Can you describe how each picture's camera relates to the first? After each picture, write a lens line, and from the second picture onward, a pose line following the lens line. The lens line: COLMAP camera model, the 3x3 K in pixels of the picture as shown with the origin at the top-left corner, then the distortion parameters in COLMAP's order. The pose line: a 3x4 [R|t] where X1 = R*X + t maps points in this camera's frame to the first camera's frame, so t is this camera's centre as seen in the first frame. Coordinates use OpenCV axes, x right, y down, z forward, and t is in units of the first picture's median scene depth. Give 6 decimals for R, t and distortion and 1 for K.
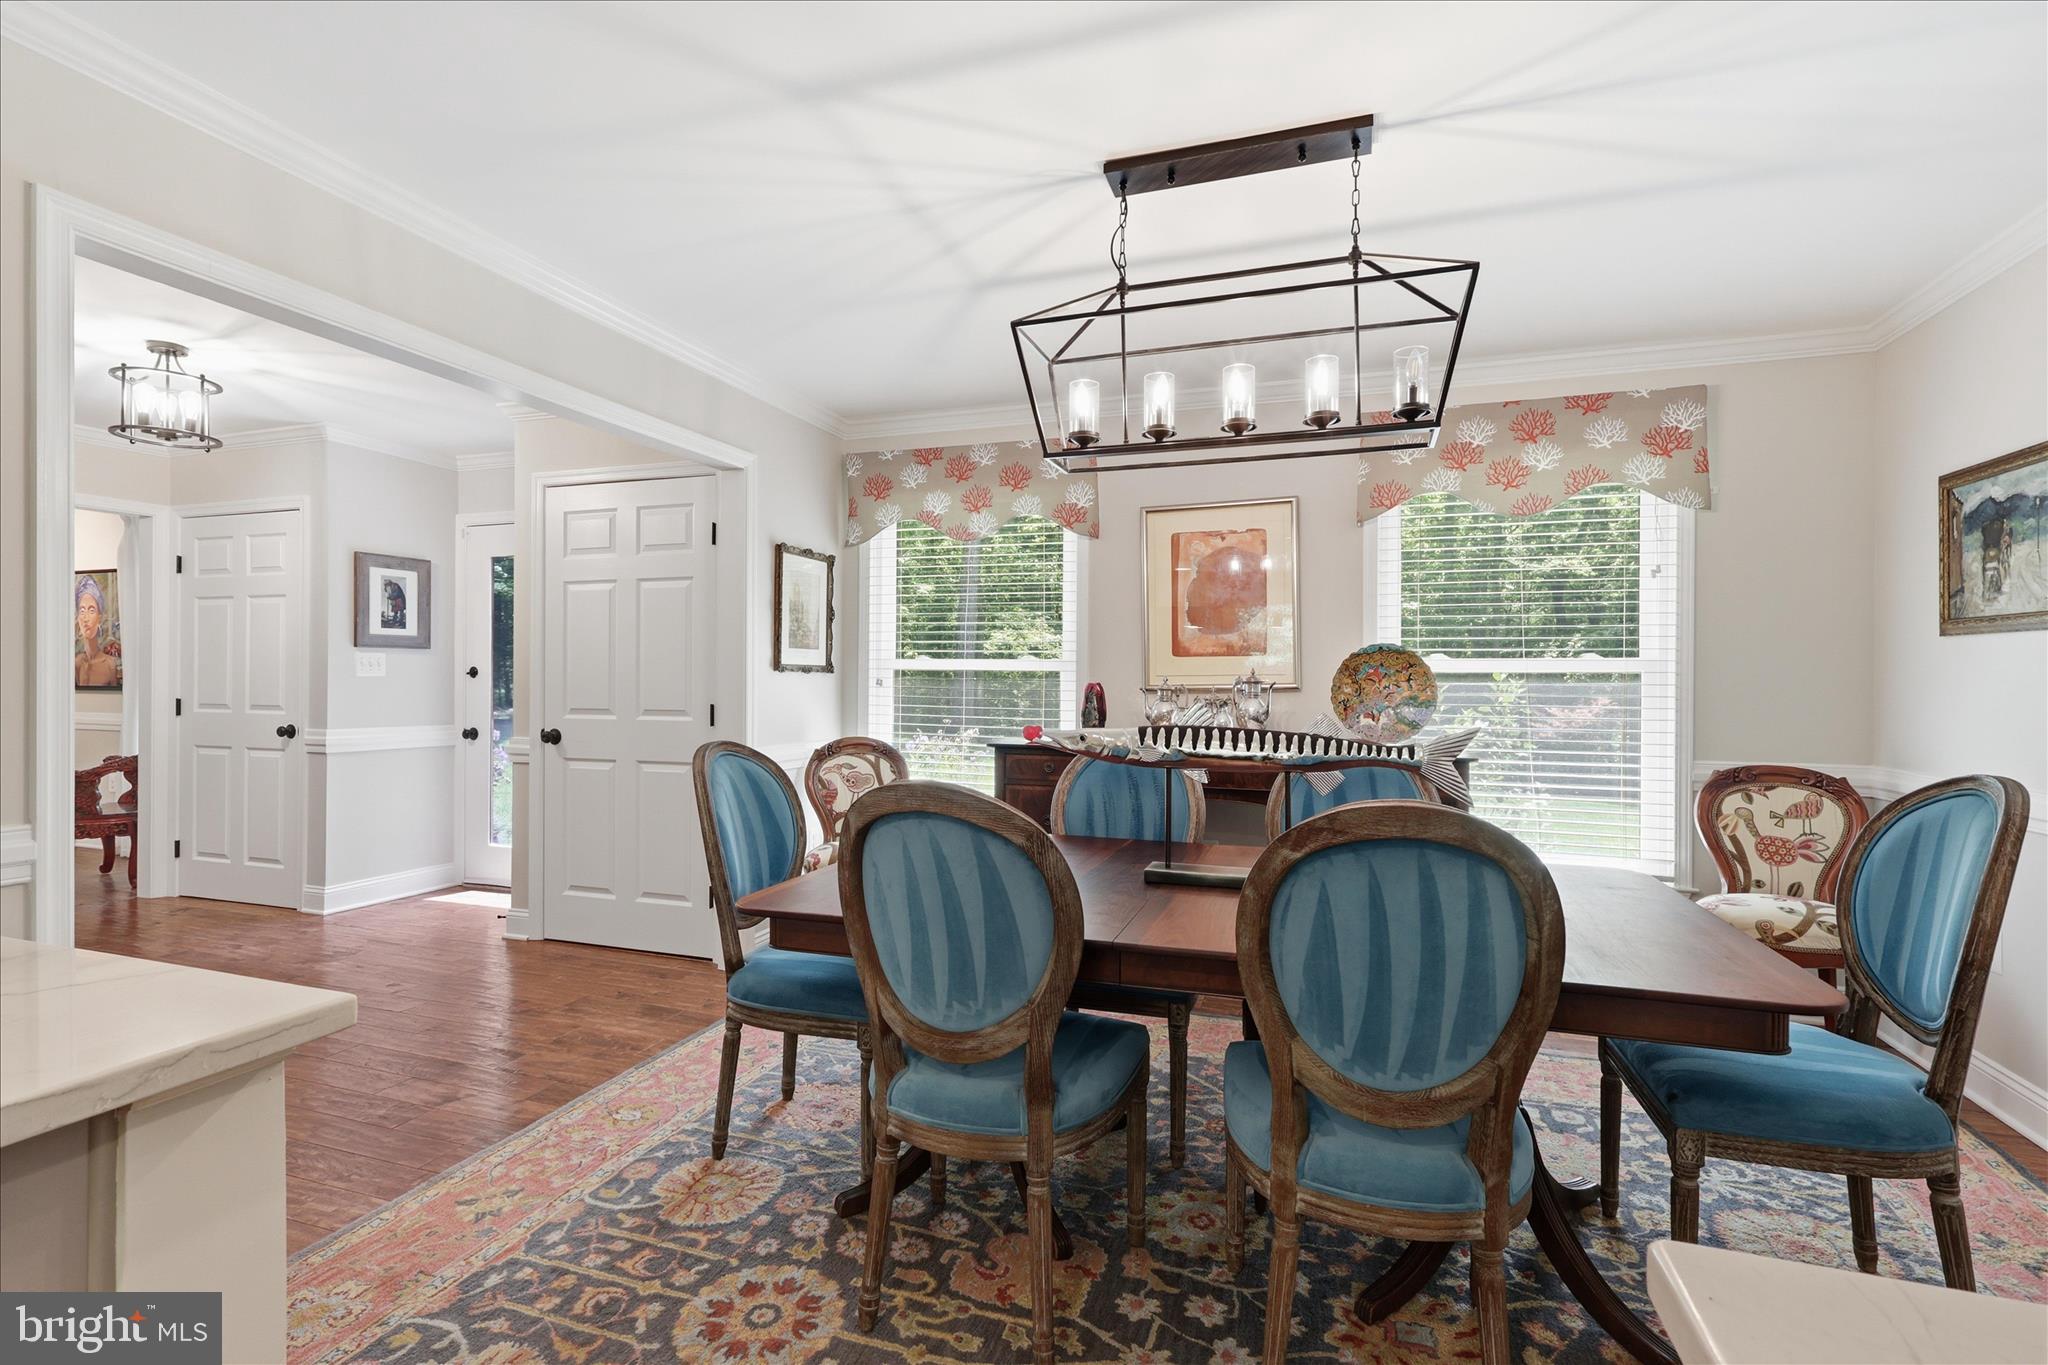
lens RADIAL K [[962.6, 0, 1014.8], [0, 962.6, 680.4], [0, 0, 1]] dist [-0.002147, 0.000071]
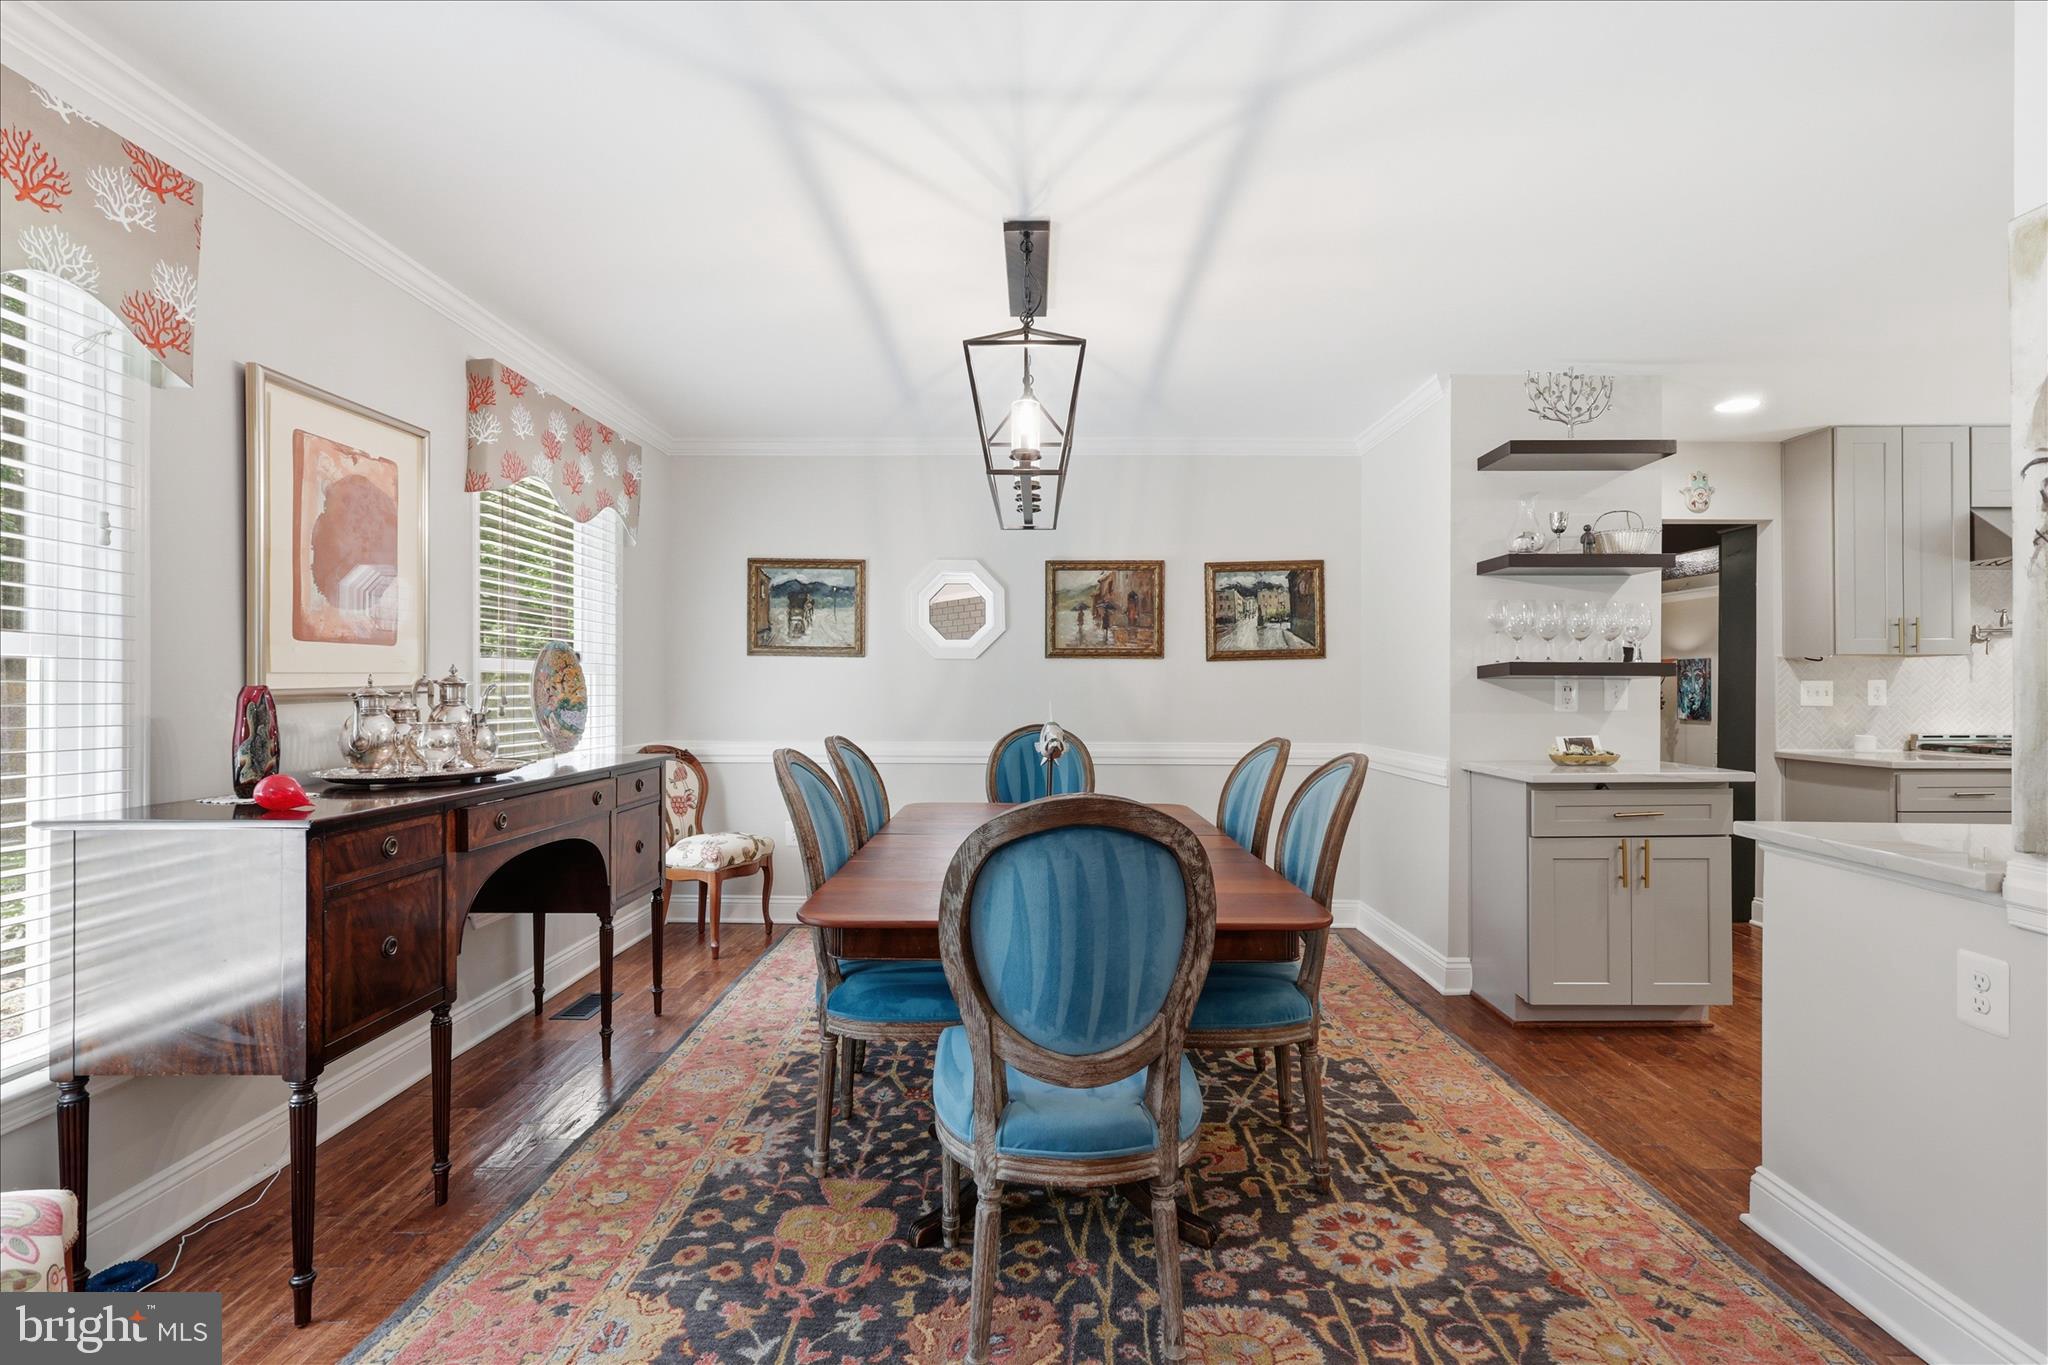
lens RADIAL K [[962.6, 0, 1026.7], [0, 962.6, 683.5], [0, 0, 1]] dist [-0.002147, 0.000071]
pose [[-0.324214, -0.004095, 0.945975, -1.035035], [-0.008866, 0.999960, 0.001290, -0.005810], [-0.945942, -0.007968, -0.324237, 1.498870]]
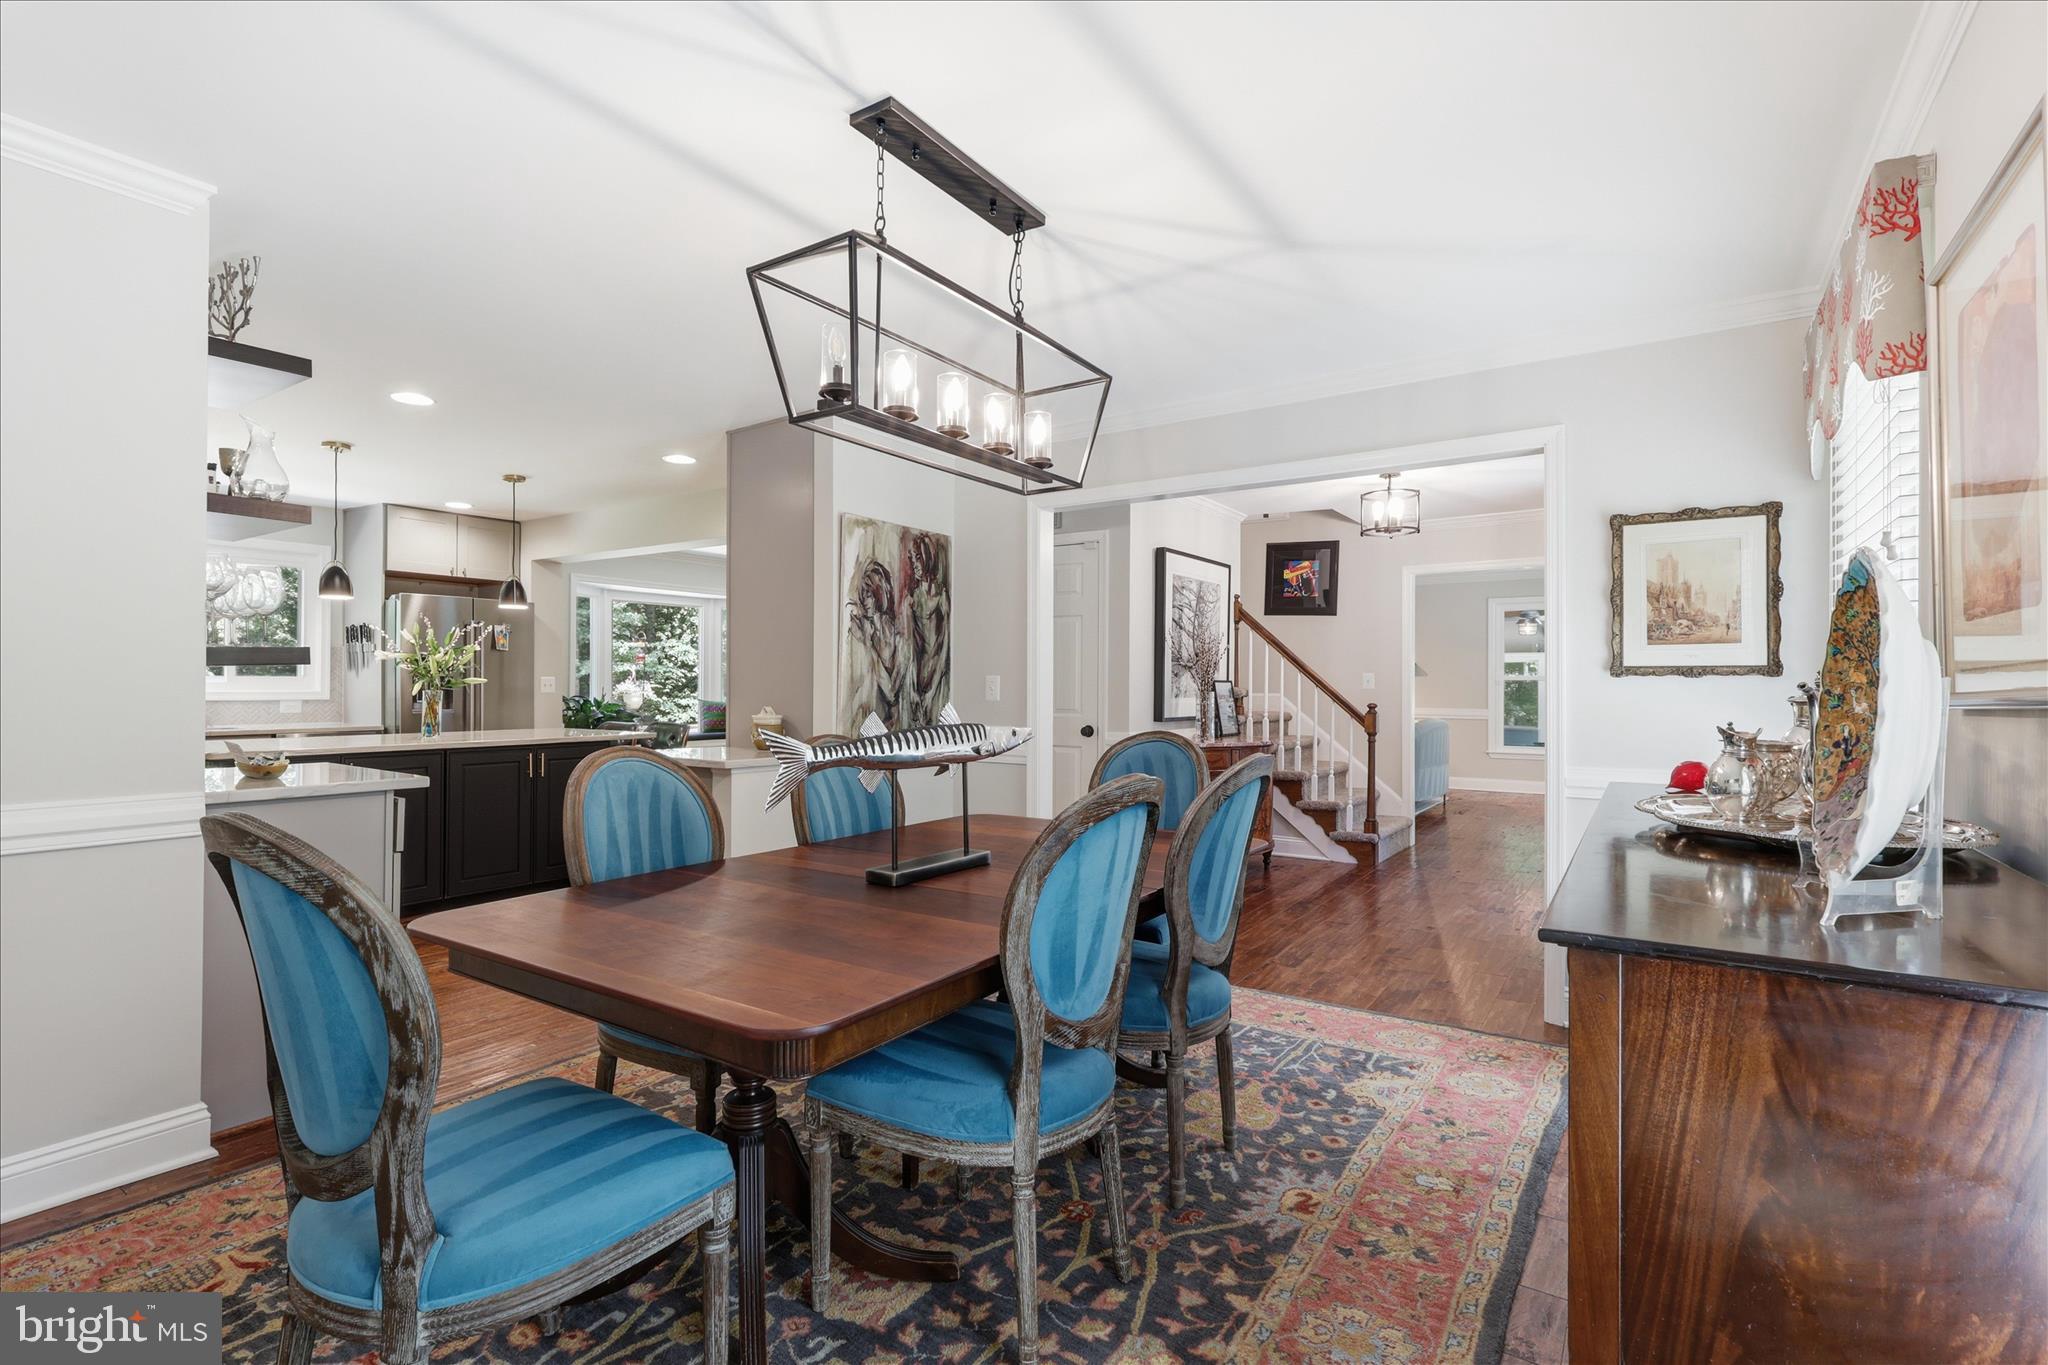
lens RADIAL K [[962.6, 0, 1025.5], [0, 962.6, 685.8], [0, 0, 1]] dist [-0.002147, 0.000071]
pose [[-0.244598, -0.007908, -0.969592, 1.282588], [0.000608, 0.999965, -0.008309, 0.010584], [0.969624, -0.002622, -0.244585, 1.405918]]
